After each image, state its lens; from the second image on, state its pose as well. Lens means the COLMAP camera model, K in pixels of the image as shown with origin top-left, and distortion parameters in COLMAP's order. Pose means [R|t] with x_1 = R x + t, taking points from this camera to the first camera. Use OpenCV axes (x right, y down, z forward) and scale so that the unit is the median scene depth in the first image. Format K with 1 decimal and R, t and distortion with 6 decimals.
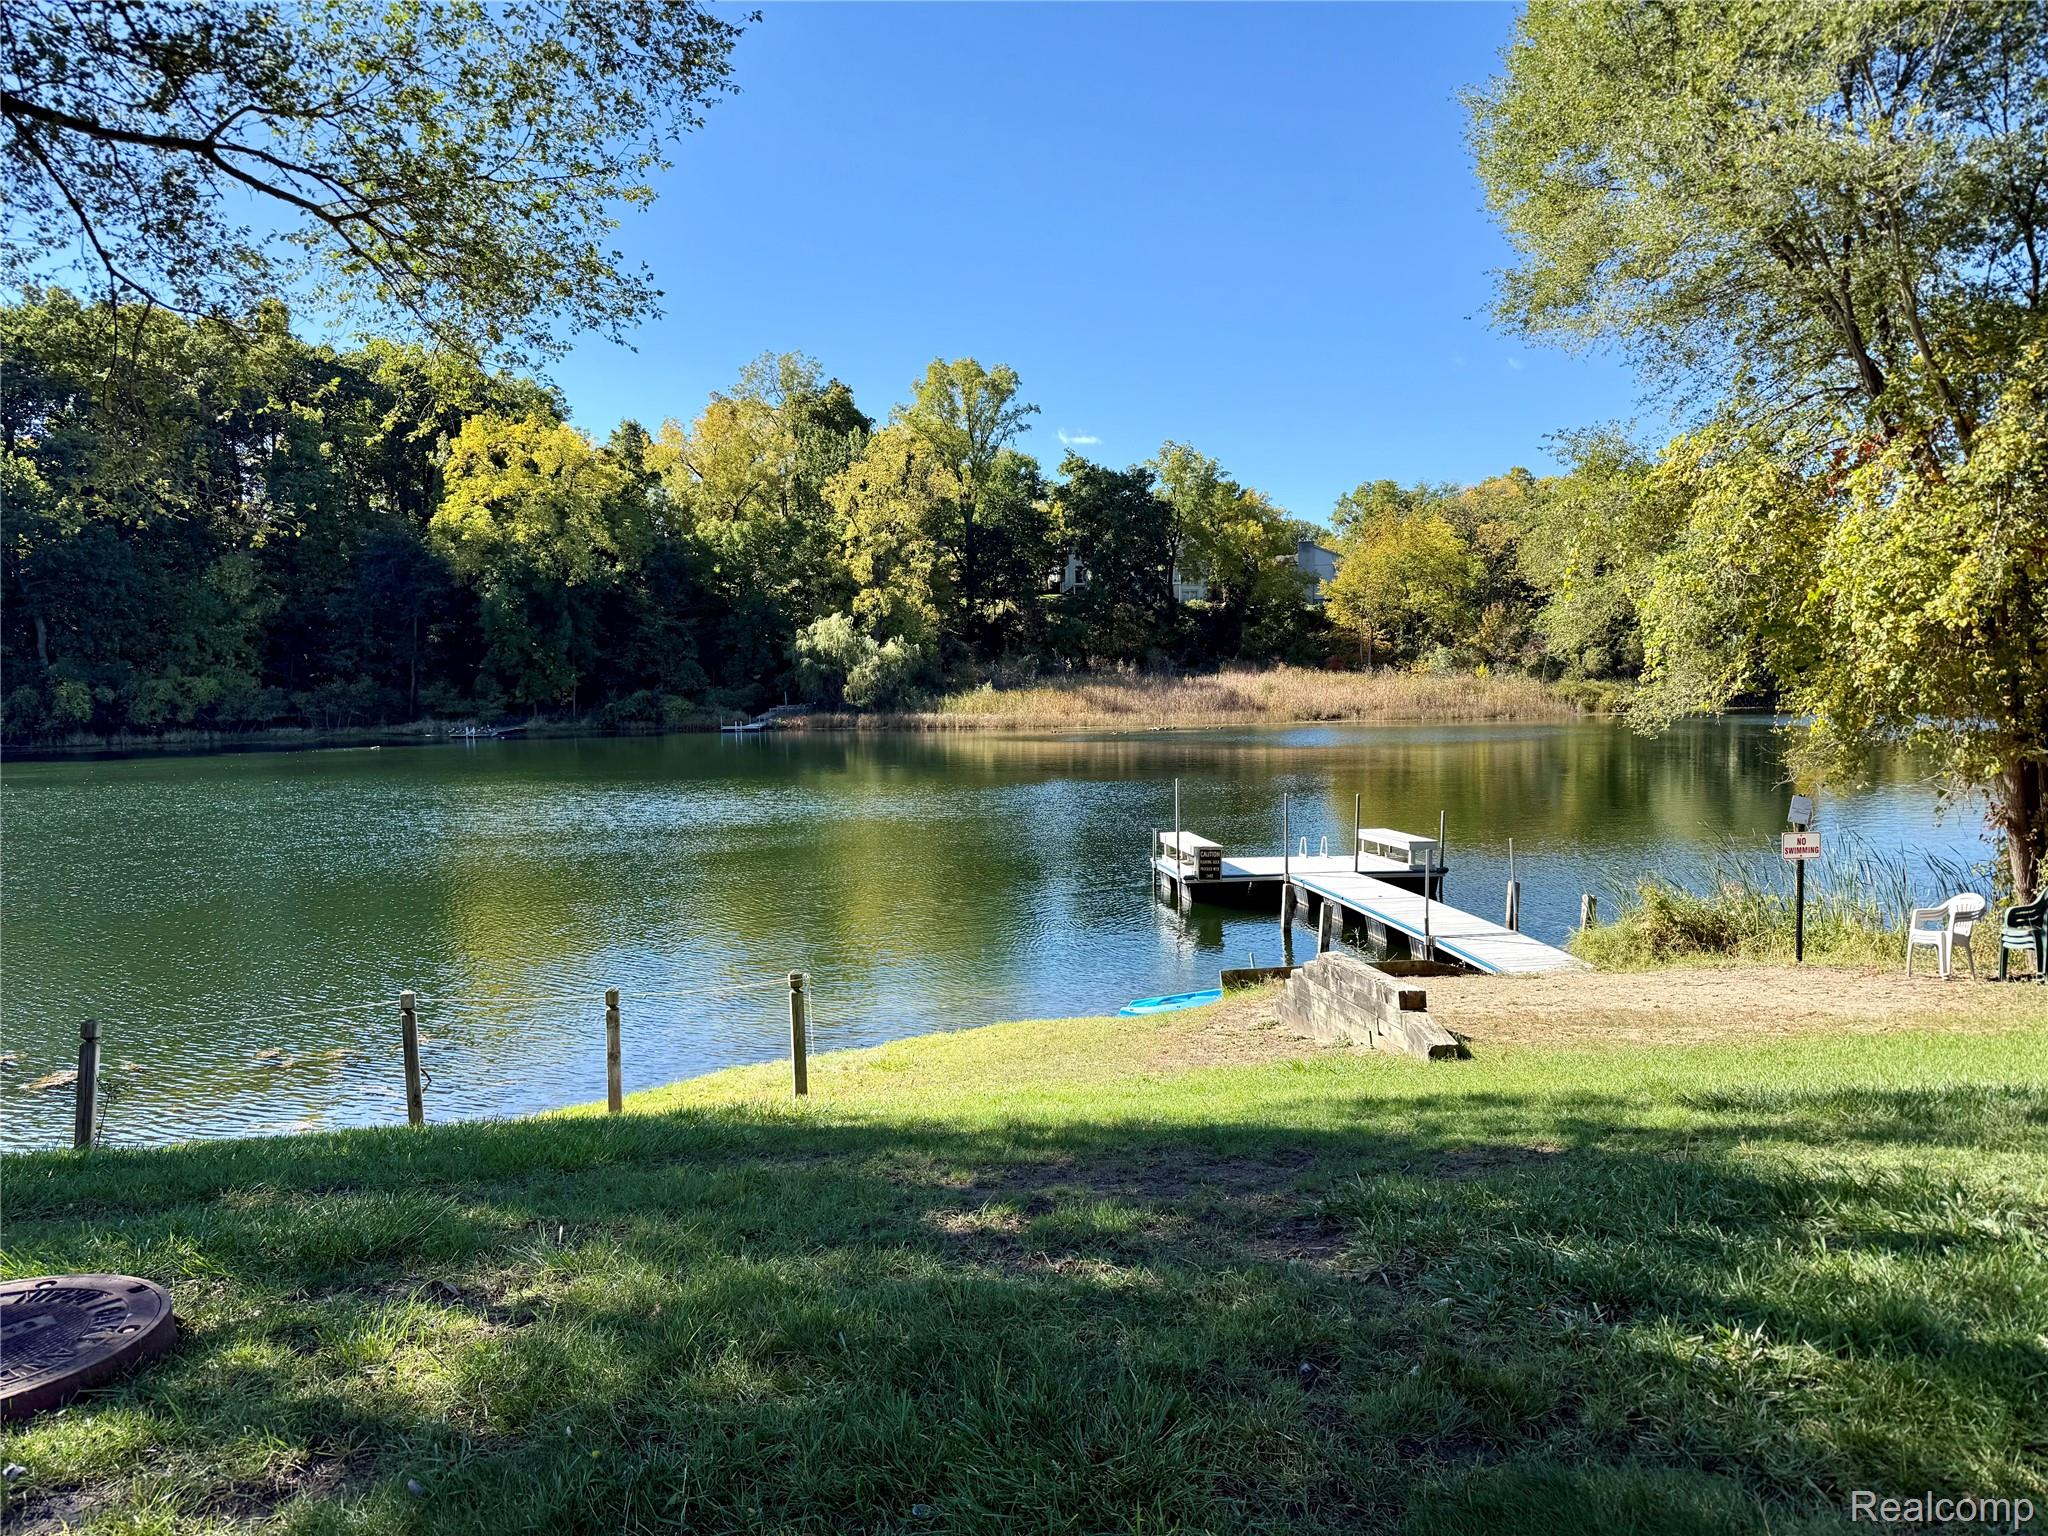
lens RADIAL K [[1445.0, 0, 1024.0], [0, 1445.0, 768.0], [0, 0, 1]] dist [0.173306, -0.001002]
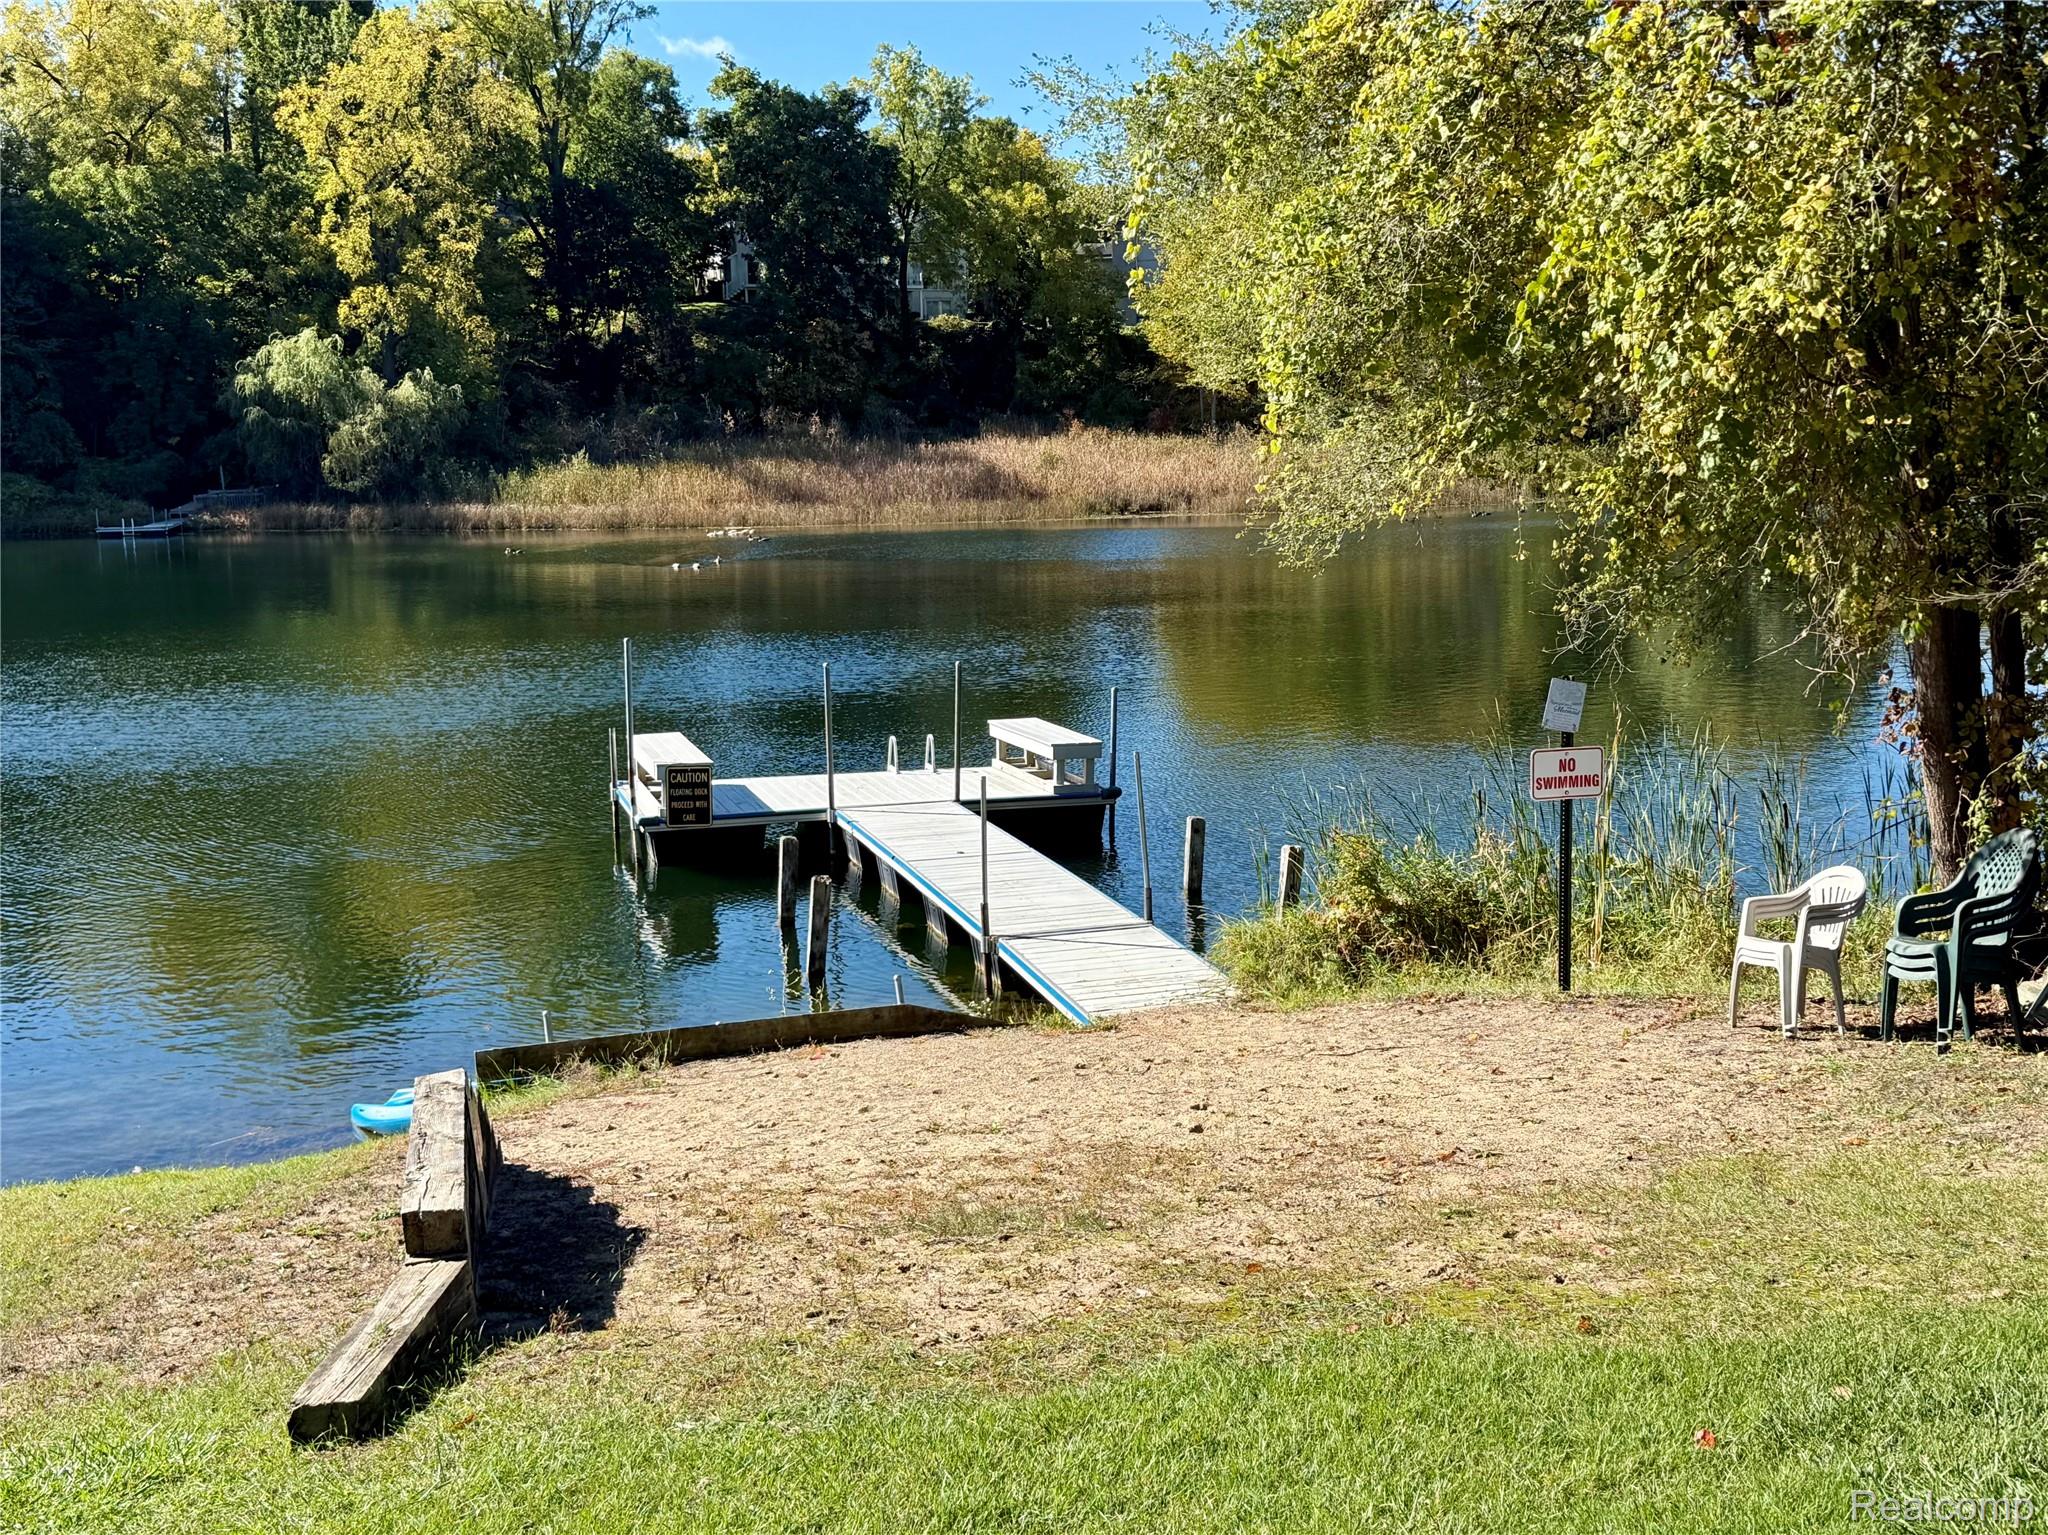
lens RADIAL K [[2311.0, 0, 1024.0], [0, 2311.0, 767.5], [0, 0, 1]] dist [0.252196, -0.616059]
pose [[0.990491, -0.021942, 0.135820, 0.020204], [0.011608, 0.997008, 0.076416, -0.001180], [-0.137090, -0.074112, 0.987782, 0.020829]]
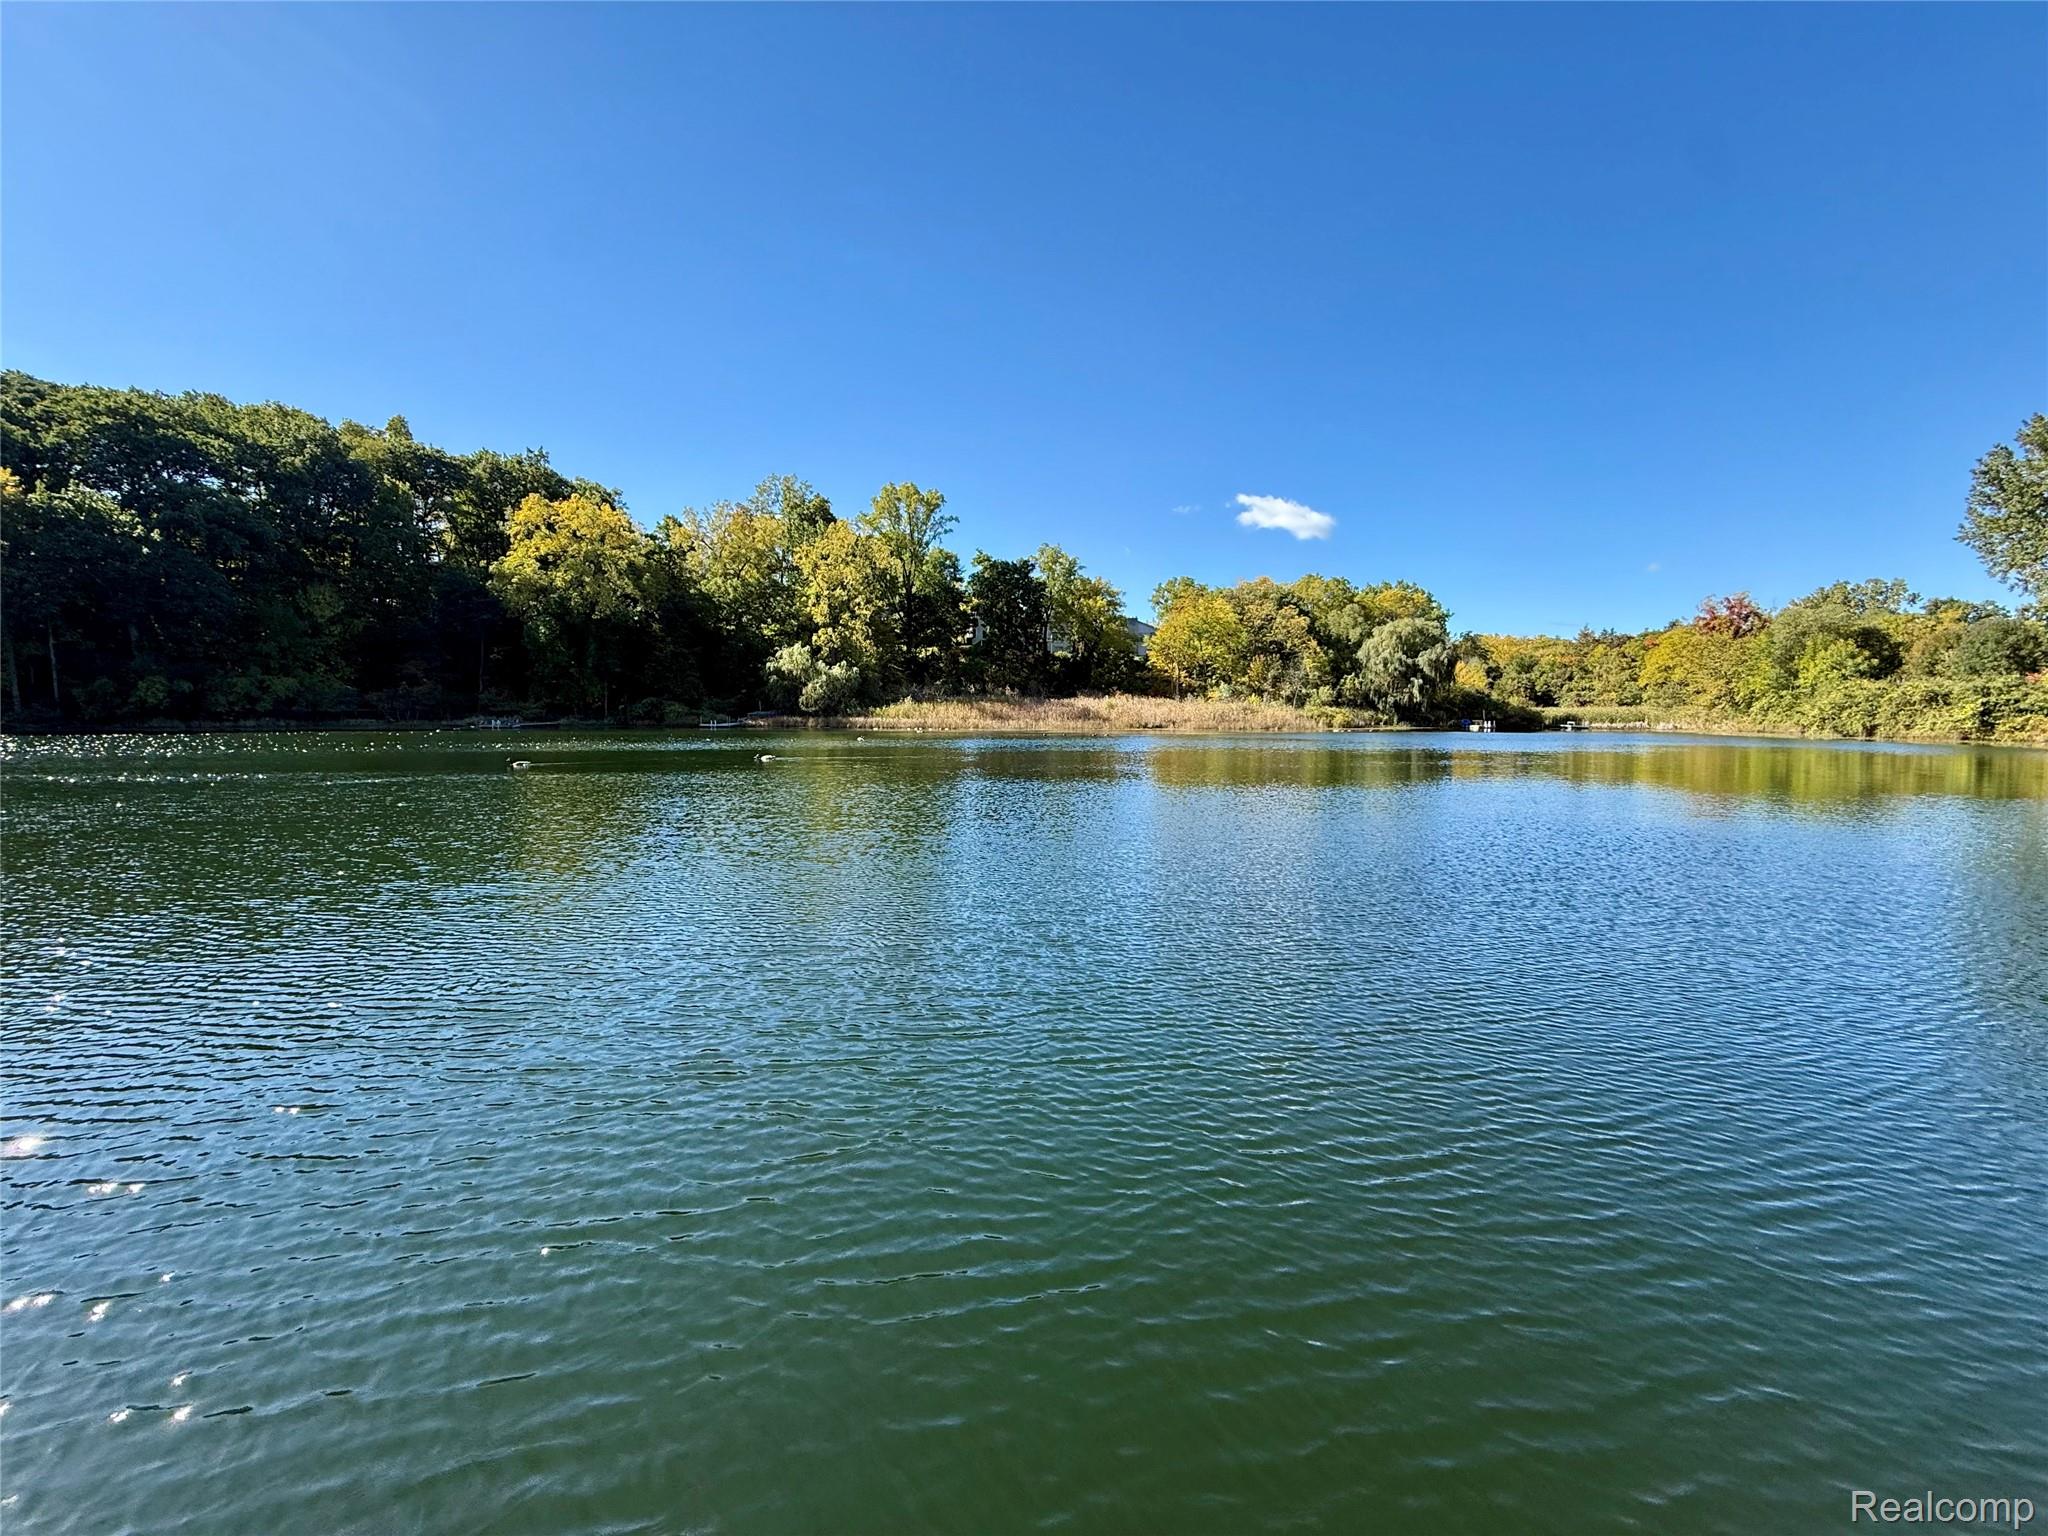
lens RADIAL K [[859.6, 0, 1024.0], [0, 859.6, 768.0], [0, 0, 1]] dist [-0.002257, 0.007671]
pose [[0.997201, 0.016836, 0.072849, 0.024126], [-0.017174, 0.999844, 0.004012, 0.002554], [-0.072770, -0.005252, 0.997335, 0.167971]]
